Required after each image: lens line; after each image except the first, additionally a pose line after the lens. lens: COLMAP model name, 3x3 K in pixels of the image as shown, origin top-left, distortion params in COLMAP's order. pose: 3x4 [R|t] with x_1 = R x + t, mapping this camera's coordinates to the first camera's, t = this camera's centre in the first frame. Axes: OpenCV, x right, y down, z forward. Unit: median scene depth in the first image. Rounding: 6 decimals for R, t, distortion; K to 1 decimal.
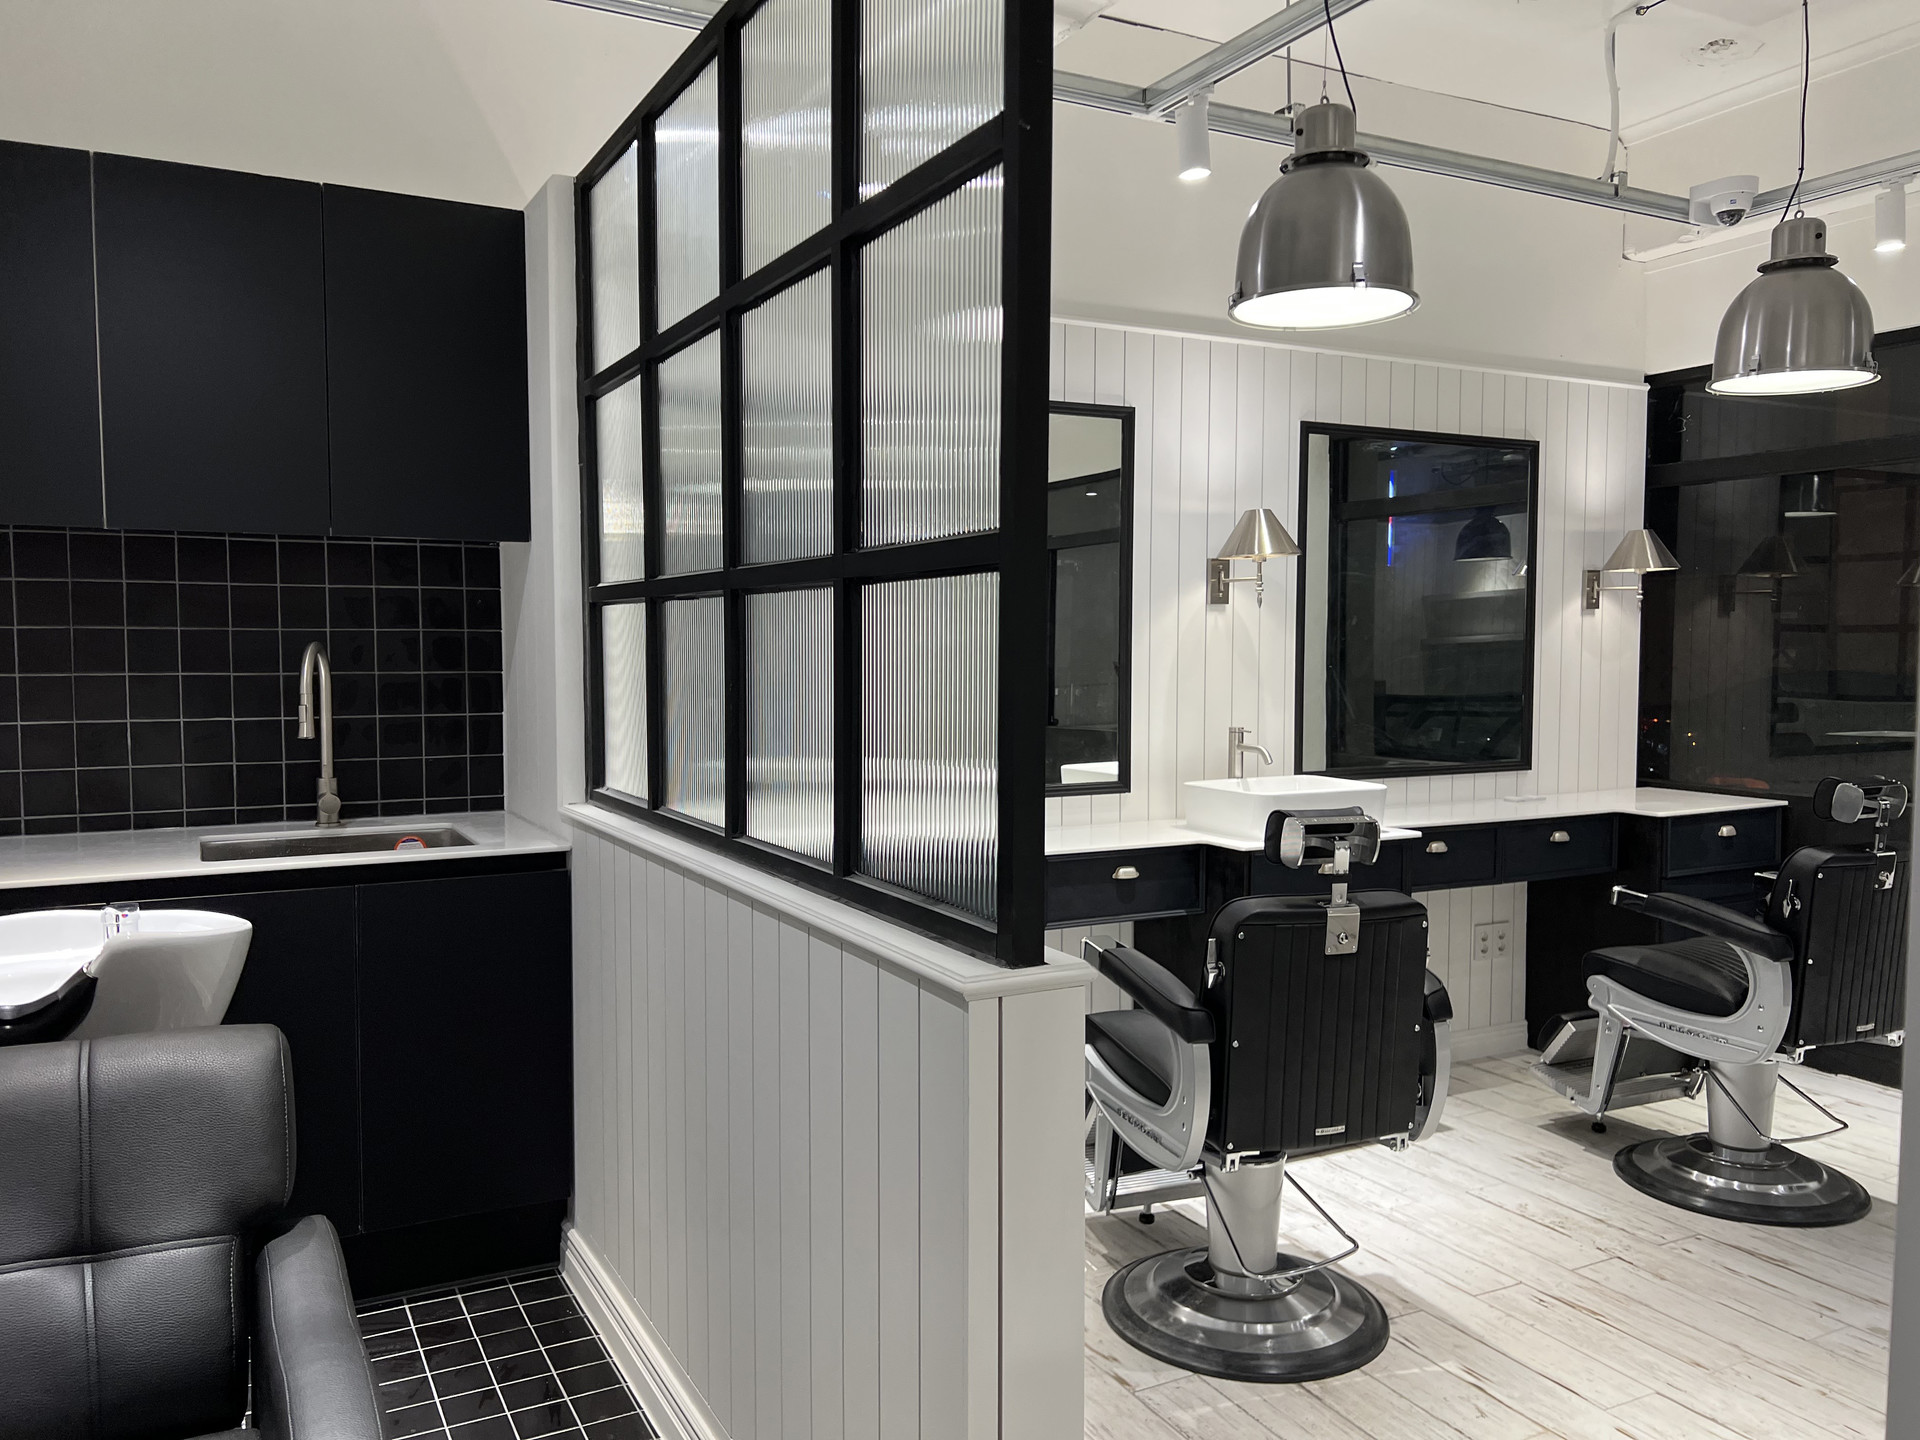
lens RADIAL K [[1476.7, 0, 950.4], [0, 1476.7, 719.9], [0, 0, 1]] dist [0.059120, -0.069076]
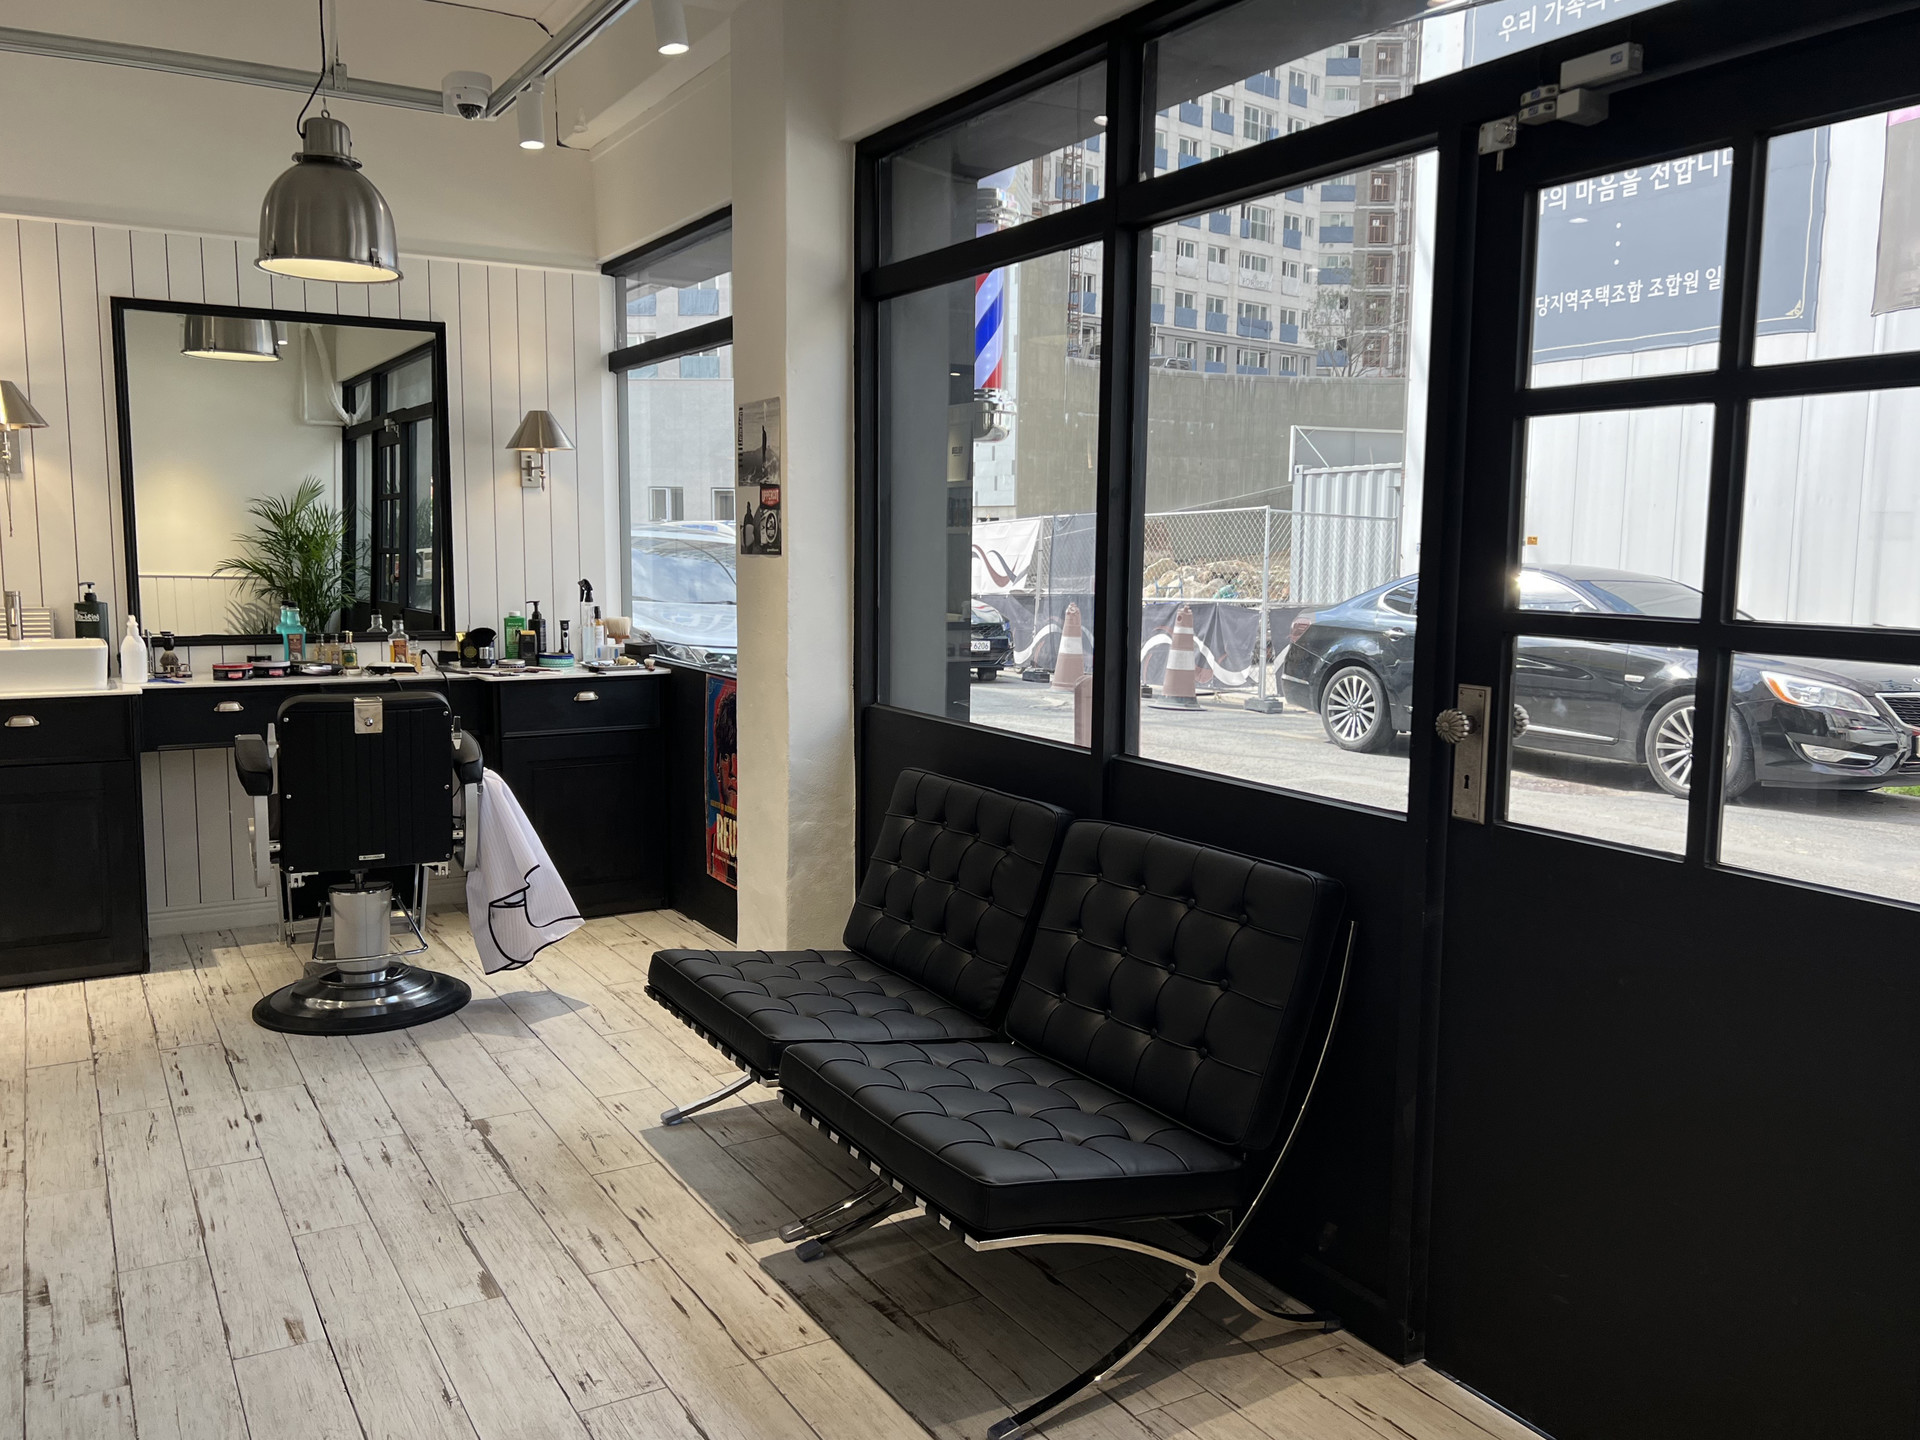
lens RADIAL K [[1601.2, 0, 957.4], [0, 1601.2, 710.0], [0, 0, 1]] dist [0.057358, -0.063509]
pose [[0.998880, 0.004730, 0.047081, 1.193814], [-0.007357, 0.998416, 0.055781, 0.029232], [-0.046742, -0.056065, 0.997332, -0.266028]]
